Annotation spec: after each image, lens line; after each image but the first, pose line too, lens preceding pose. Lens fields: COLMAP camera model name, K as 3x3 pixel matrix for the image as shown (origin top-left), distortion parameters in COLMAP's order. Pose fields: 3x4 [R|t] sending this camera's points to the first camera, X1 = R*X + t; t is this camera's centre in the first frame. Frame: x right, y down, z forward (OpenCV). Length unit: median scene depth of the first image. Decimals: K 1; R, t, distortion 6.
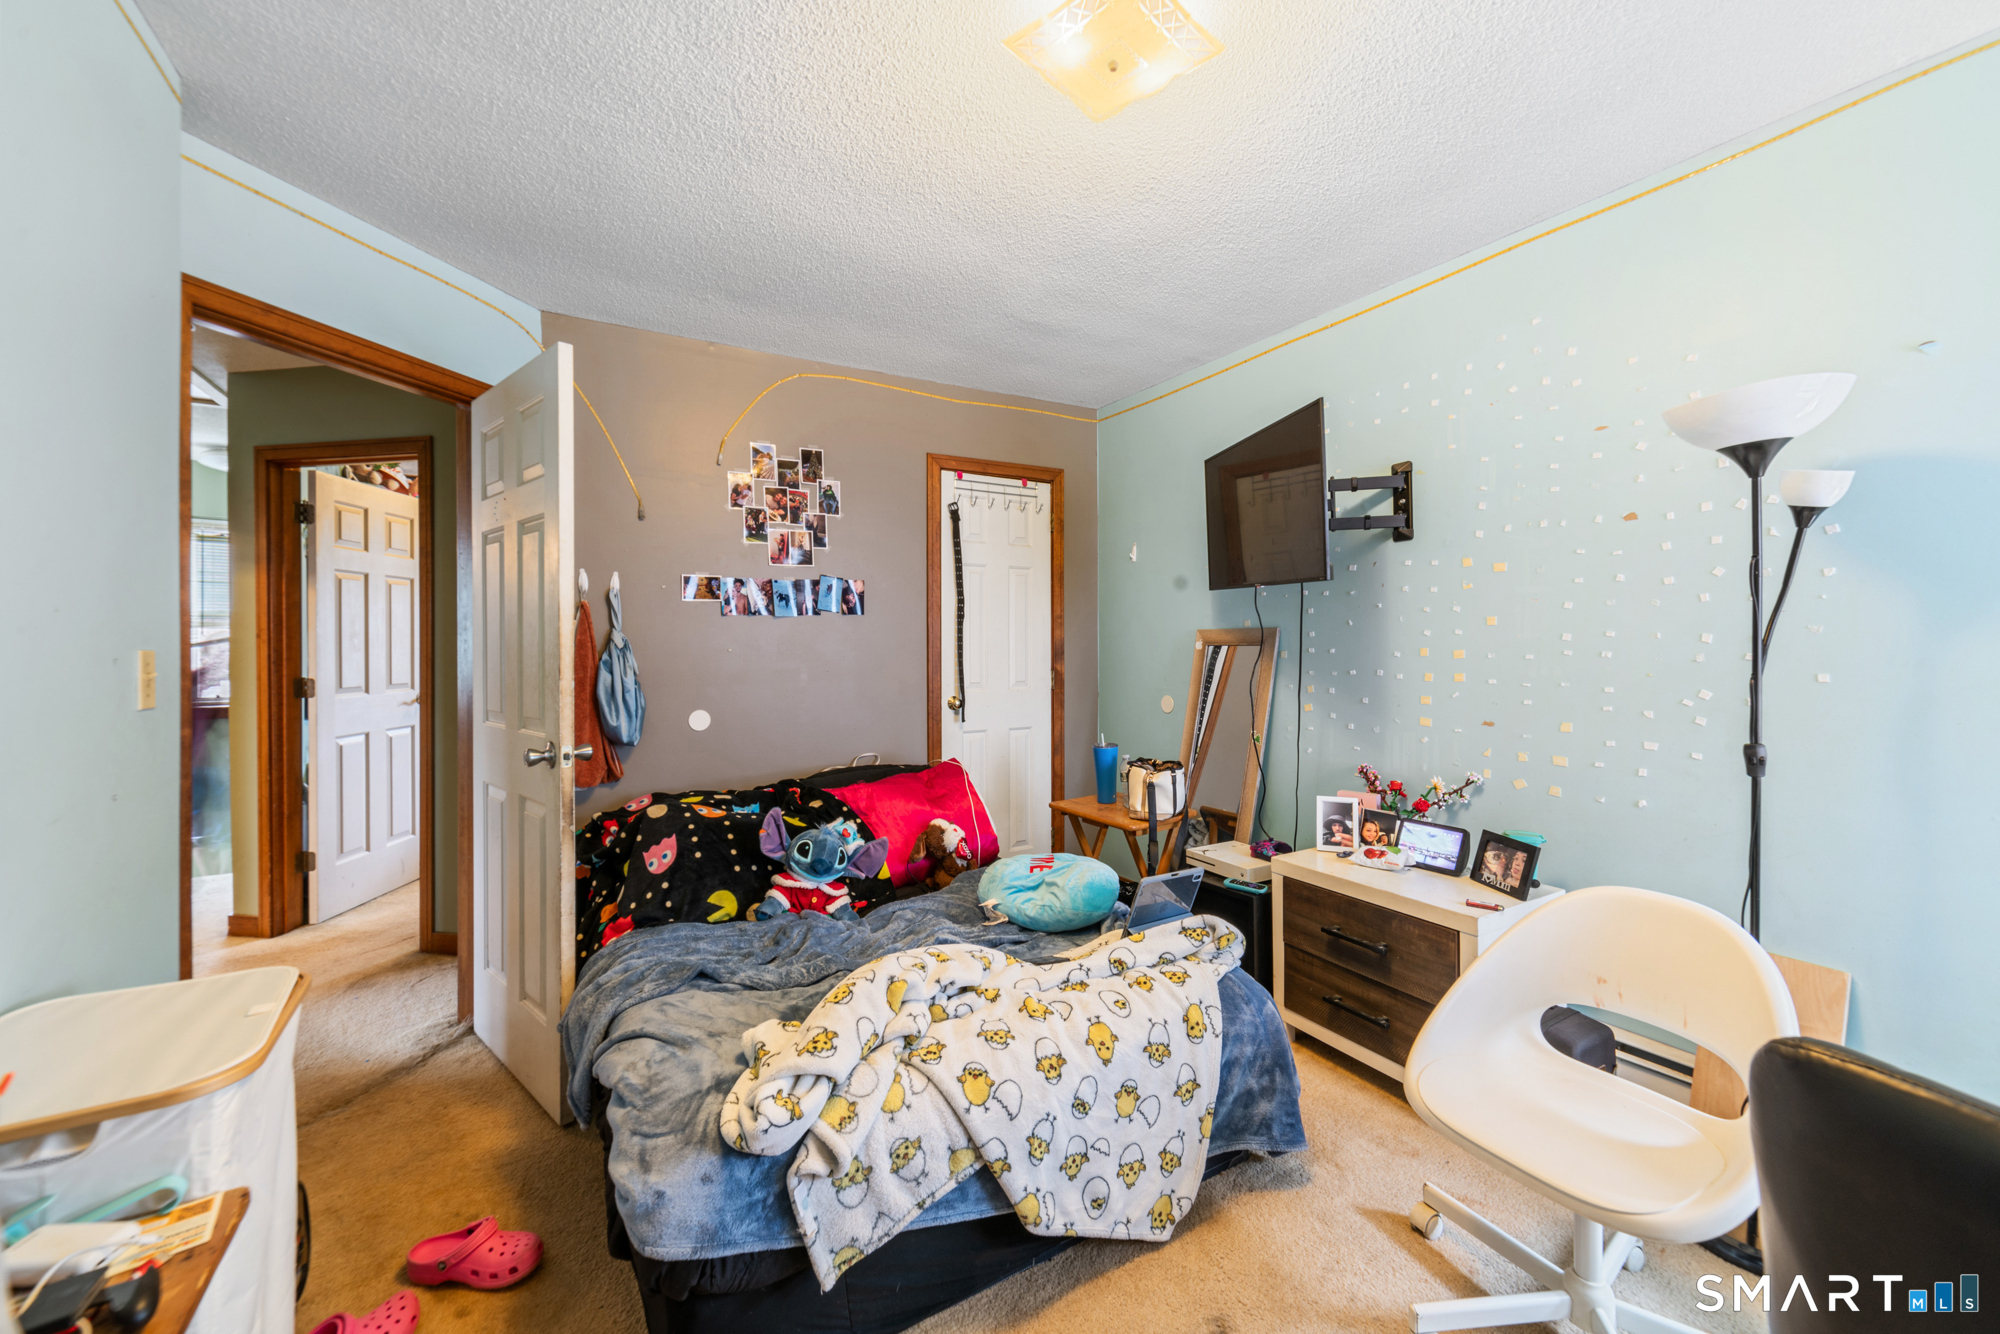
lens RADIAL K [[785.9, 0, 1006.2], [0, 785.9, 641.3], [0, 0, 1]] dist [-0.008261, 0.006945]
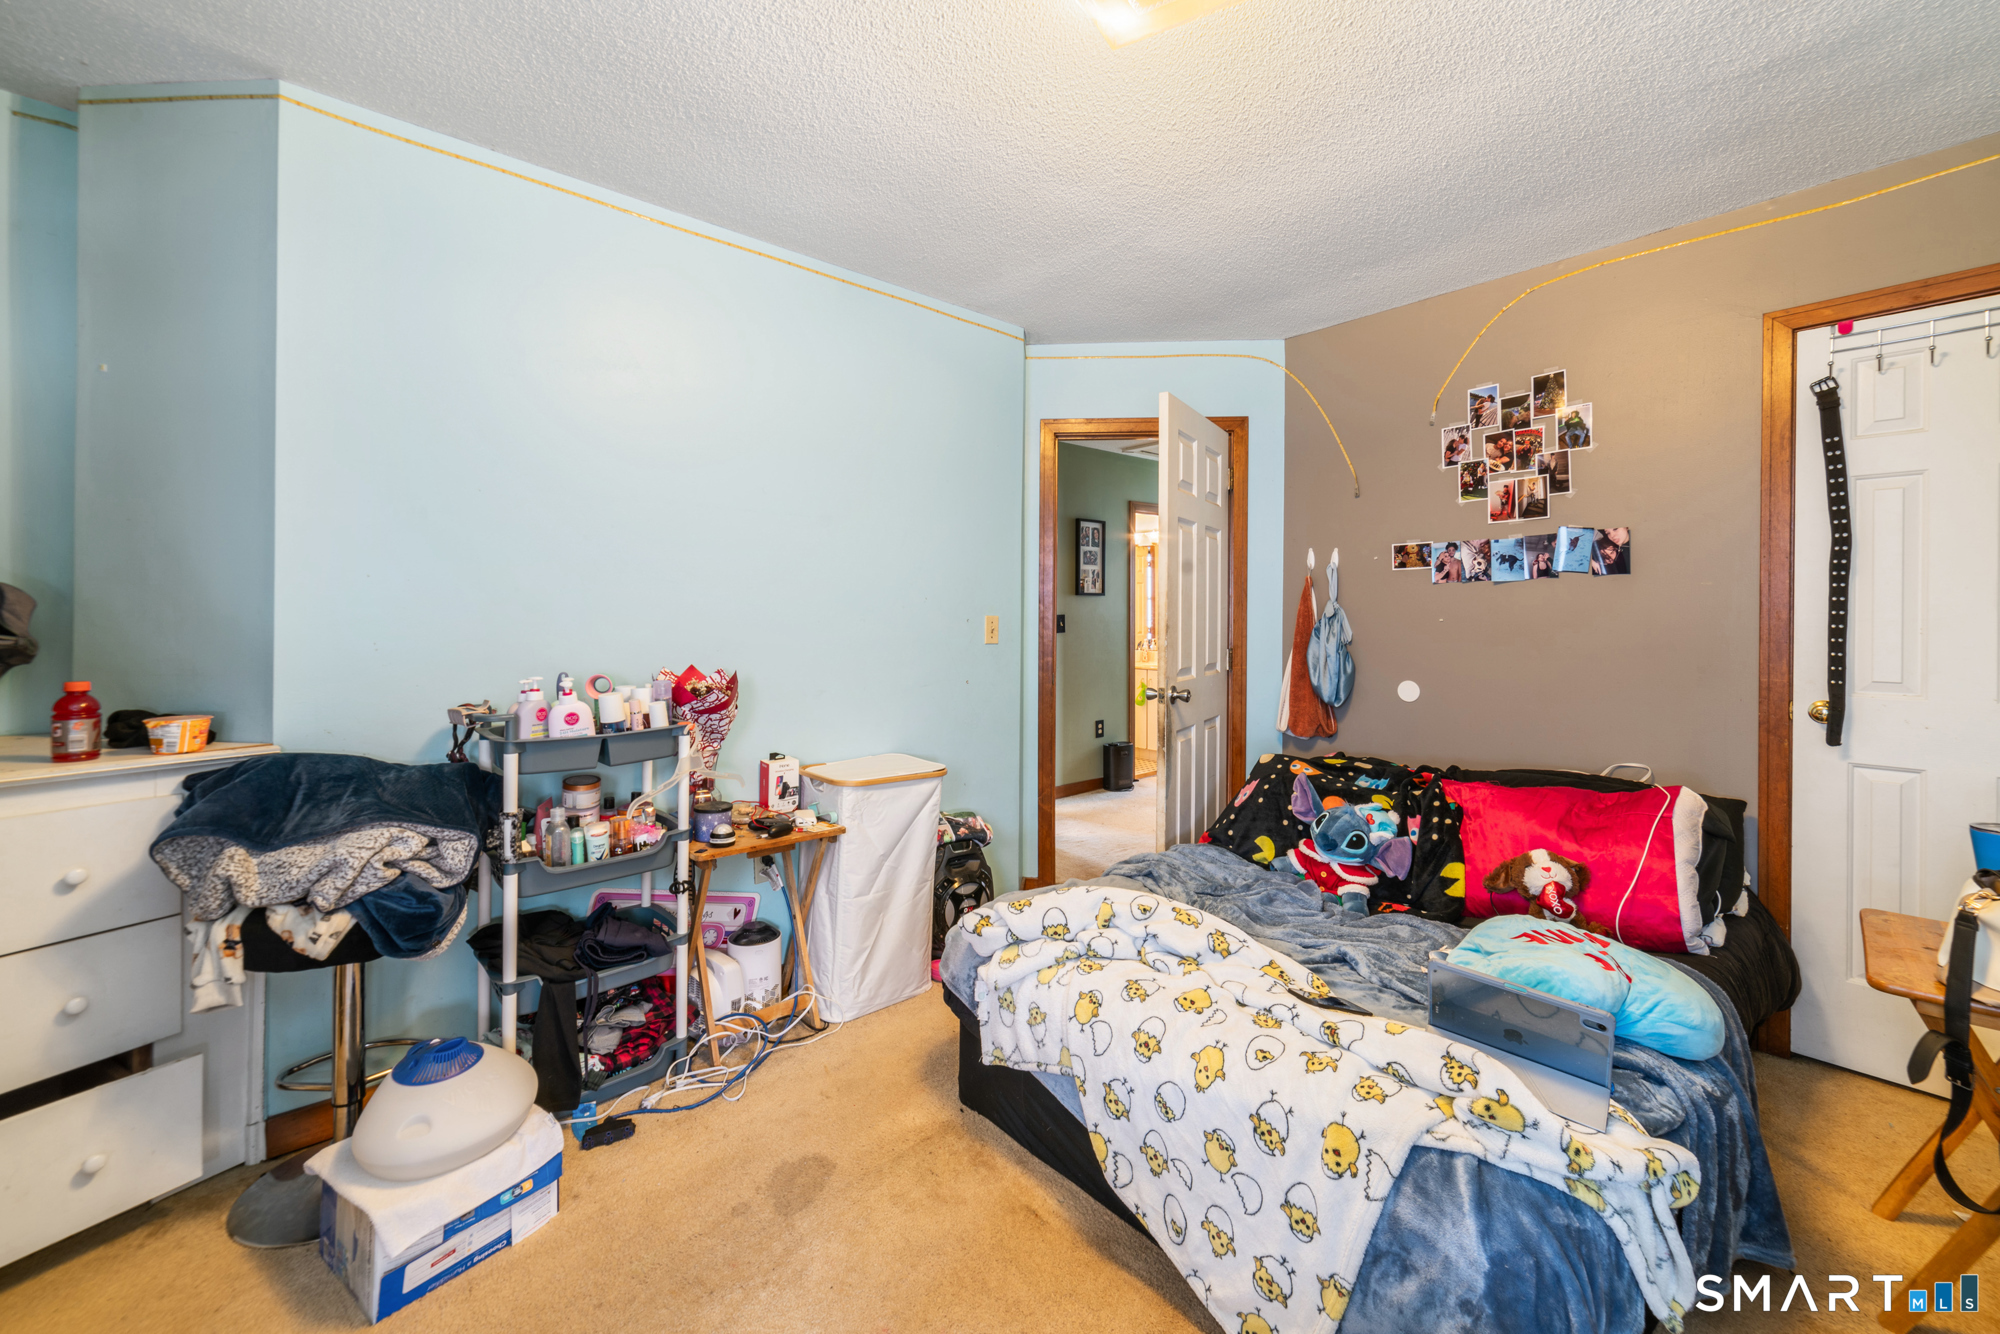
lens RADIAL K [[808.4, 0, 1003.5], [0, 808.4, 610.1], [0, 0, 1]] dist [-0.000069, 0.000141]
pose [[0.158569, -0.002985, -0.987343, 0.676026], [0.001742, 0.999995, -0.002744, 0.001167], [0.987346, -0.001285, 0.158574, 0.436552]]
